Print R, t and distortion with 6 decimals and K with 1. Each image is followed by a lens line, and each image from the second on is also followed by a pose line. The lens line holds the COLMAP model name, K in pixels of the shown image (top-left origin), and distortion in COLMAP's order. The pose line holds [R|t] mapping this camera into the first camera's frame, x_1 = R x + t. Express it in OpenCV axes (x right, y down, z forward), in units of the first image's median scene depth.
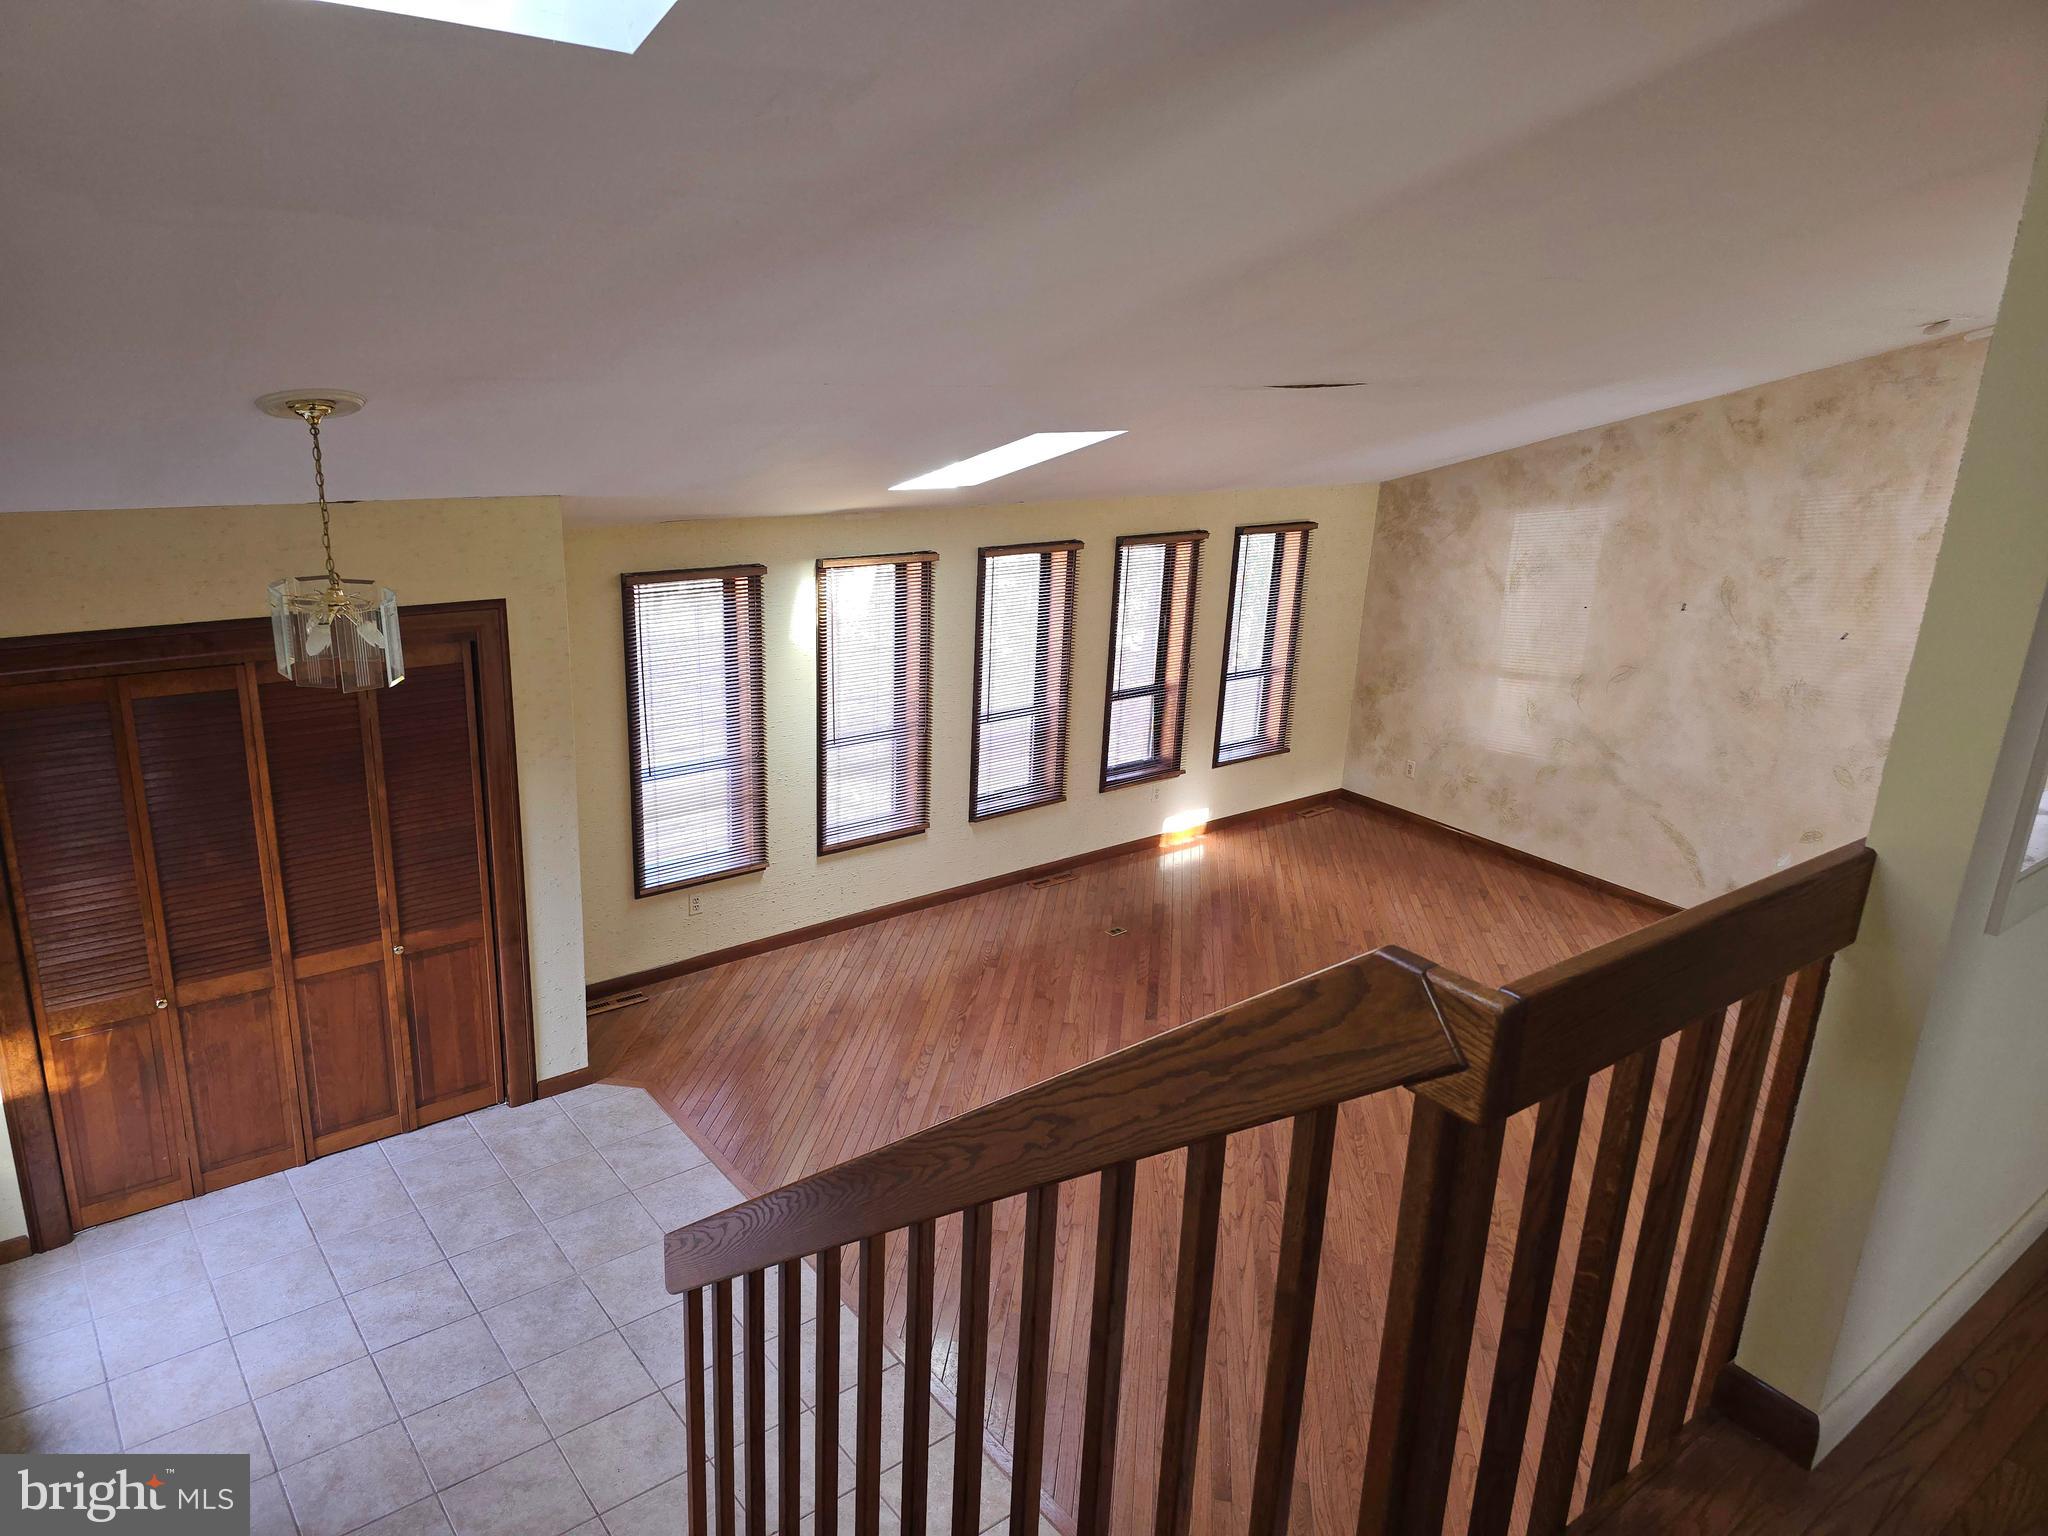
lens RADIAL K [[1374.2, 0, 1017.7], [0, 1374.2, 780.9], [0, 0, 1]] dist [0.058306, -0.046459]
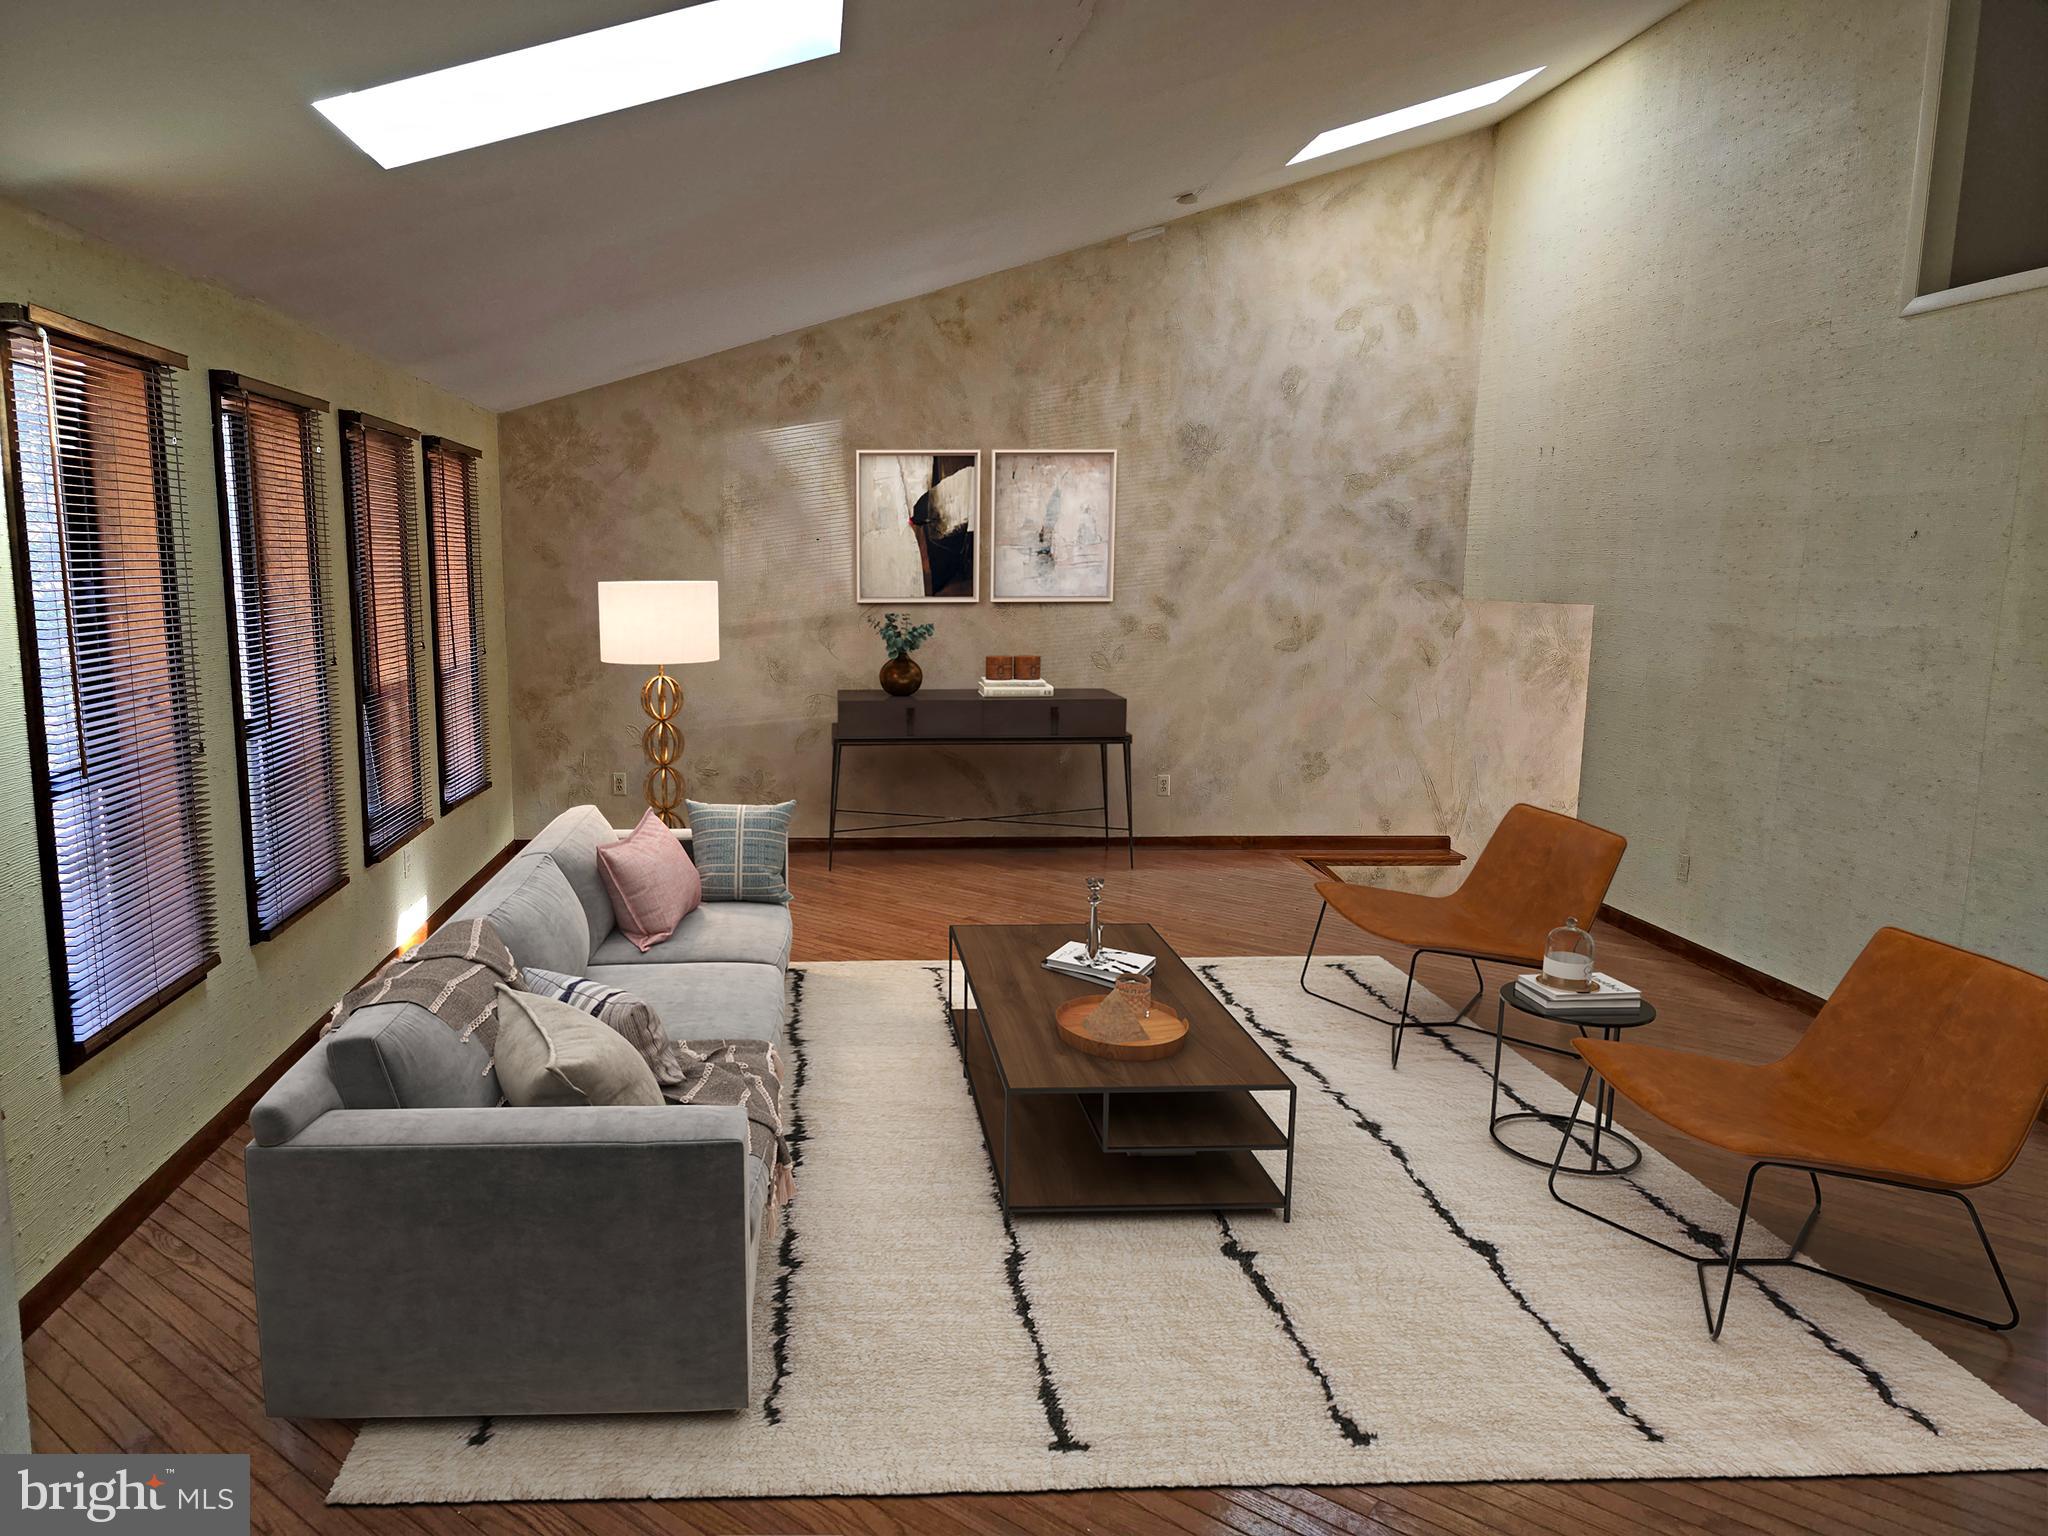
lens RADIAL K [[1374.2, 0, 1021.0], [0, 1374.2, 774.4], [0, 0, 1]] dist [0.058306, -0.046459]
pose [[0.510849, -0.167411, 0.843213, -0.295907], [0.271320, 0.962120, 0.026643, 0.031515], [-0.815732, 0.215170, 0.536920, 0.469801]]
